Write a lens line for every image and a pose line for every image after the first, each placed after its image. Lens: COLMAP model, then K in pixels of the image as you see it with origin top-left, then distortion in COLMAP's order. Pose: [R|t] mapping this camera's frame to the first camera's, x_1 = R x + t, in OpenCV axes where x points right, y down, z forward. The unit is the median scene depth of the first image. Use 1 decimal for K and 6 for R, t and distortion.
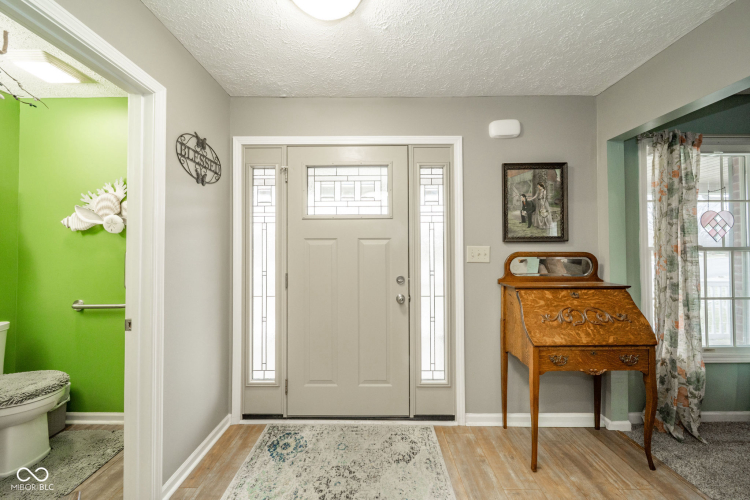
lens RADIAL K [[263.6, 0, 372.8], [0, 263.6, 248.1], [0, 0, 1]] dist [0.001846, -0.000612]
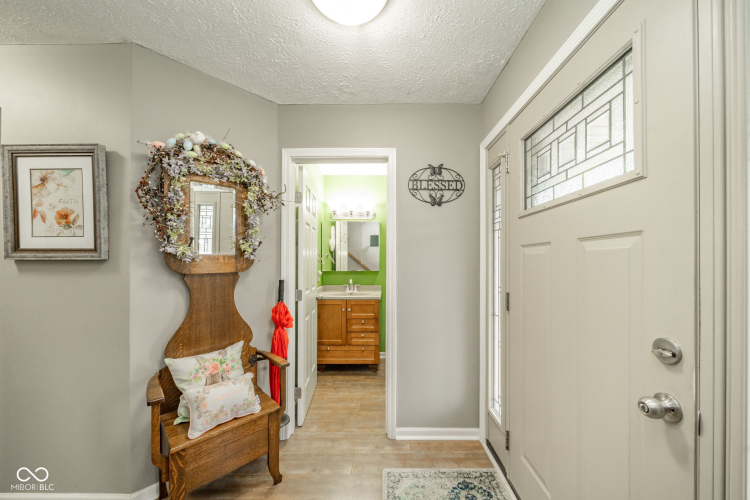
lens RADIAL K [[263.6, 0, 376.2], [0, 263.6, 260.9], [0, 0, 1]] dist [0.001846, -0.000612]
pose [[-0.006757, -0.000337, -0.999977, 0.526477], [0.012840, 0.999917, -0.000424, -0.001201], [0.999895, -0.012843, -0.006752, 0.749459]]
